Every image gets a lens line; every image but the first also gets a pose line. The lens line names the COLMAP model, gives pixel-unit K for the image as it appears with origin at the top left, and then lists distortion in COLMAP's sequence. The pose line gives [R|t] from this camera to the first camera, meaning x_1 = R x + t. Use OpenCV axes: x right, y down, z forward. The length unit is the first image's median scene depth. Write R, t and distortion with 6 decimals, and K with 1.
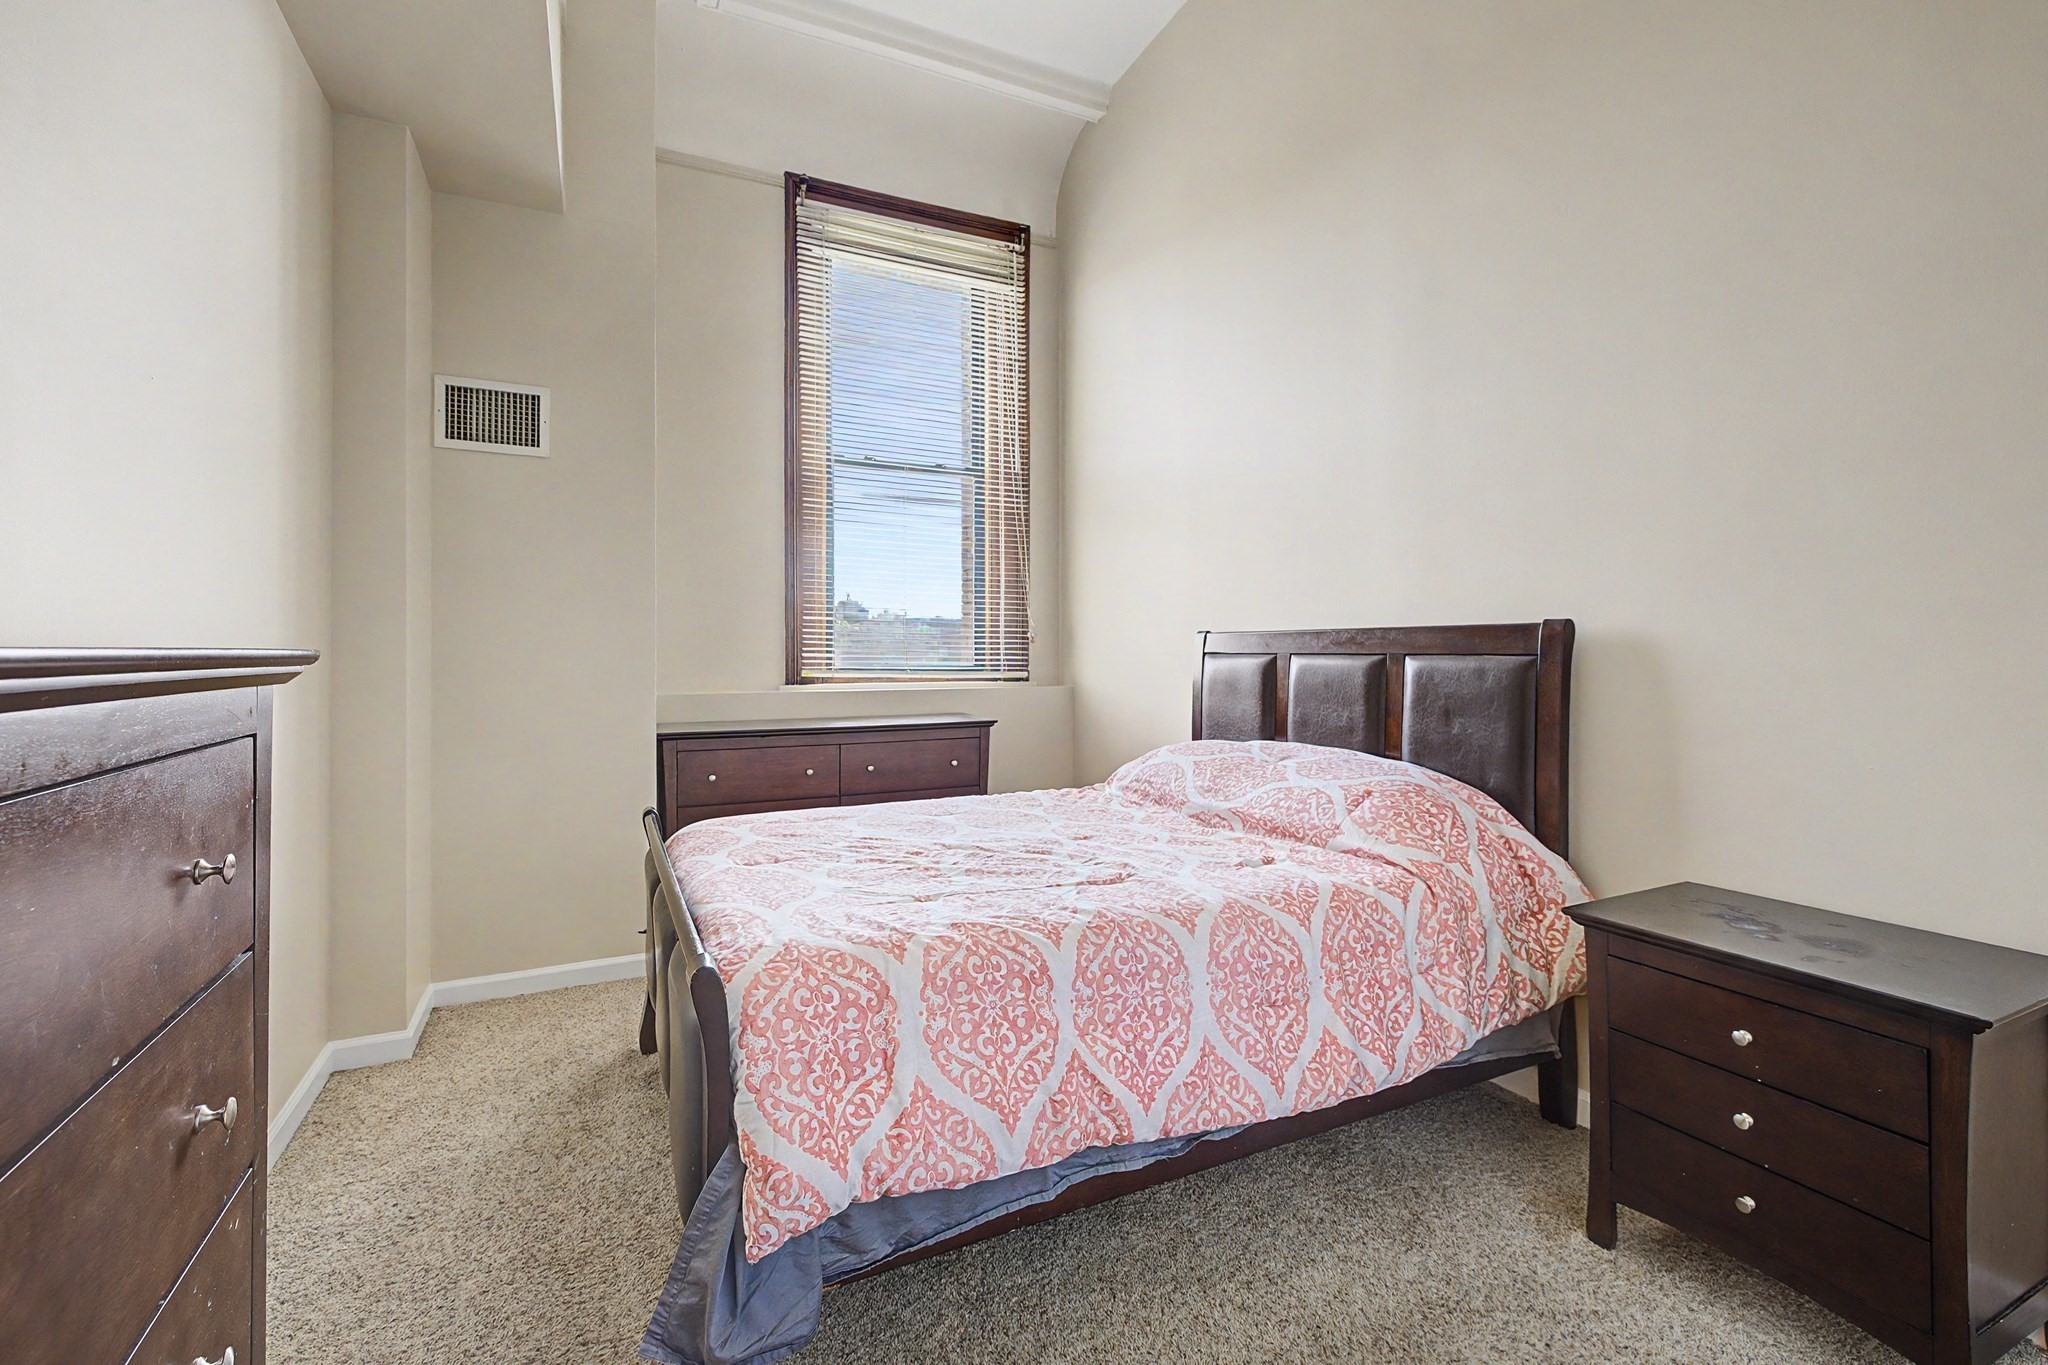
lens RADIAL K [[922.7, 0, 1015.7], [0, 922.7, 680.3], [0, 0, 1]] dist [0.000561, 0.001218]
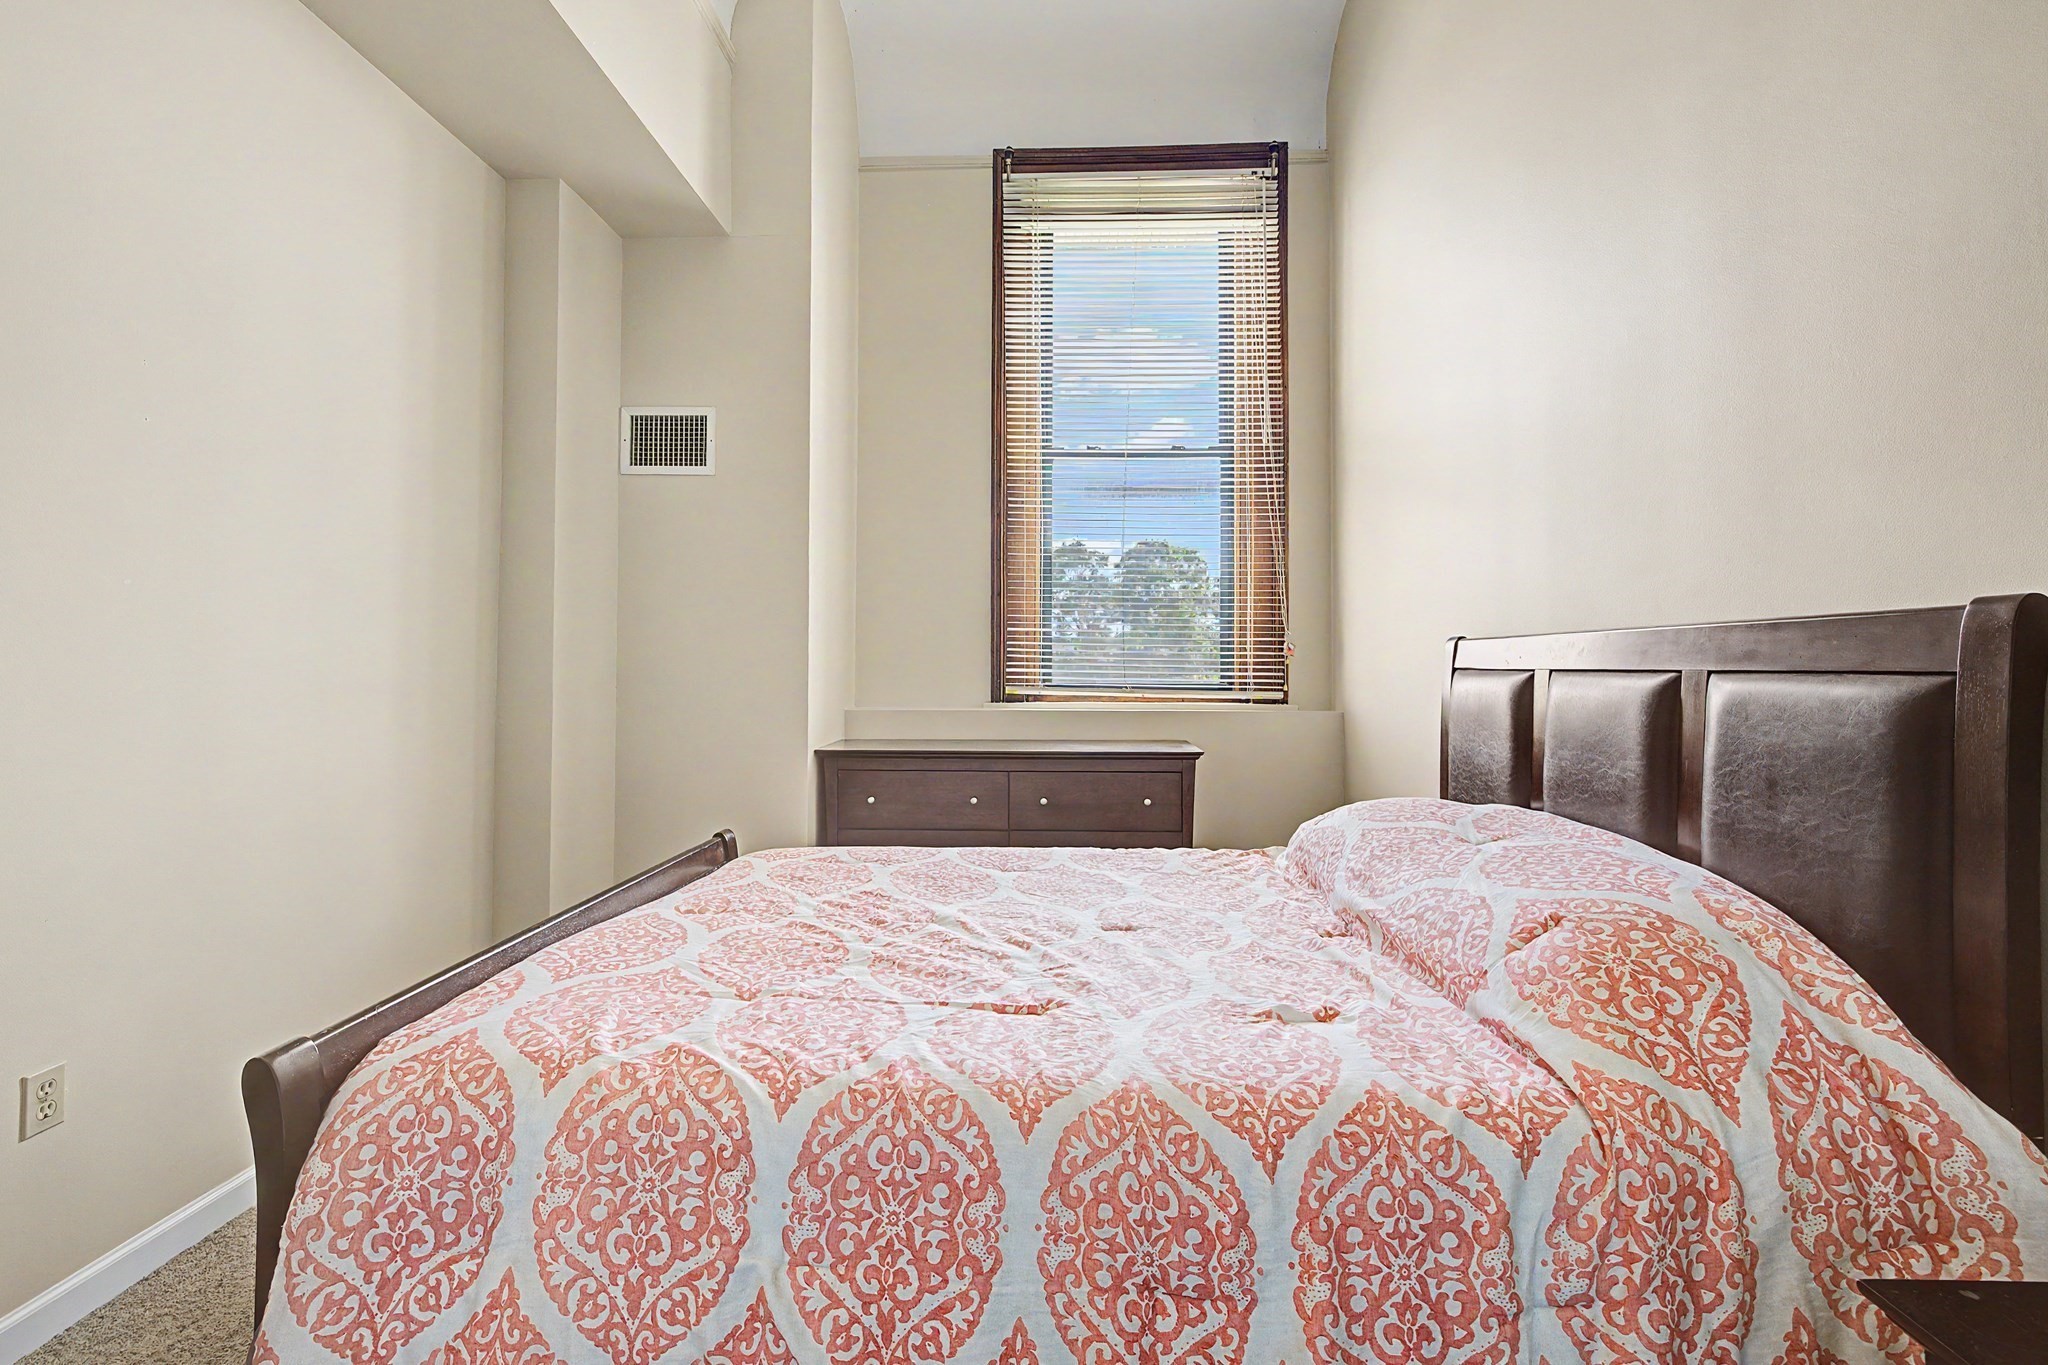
lens RADIAL K [[922.7, 0, 1029.2], [0, 922.7, 665.6], [0, 0, 1]] dist [0.000561, 0.001218]
pose [[0.880622, 0.001439, -0.473818, 0.374764], [-0.017387, 0.999420, -0.029280, -0.009428], [0.473501, 0.034023, 0.880136, 0.363557]]
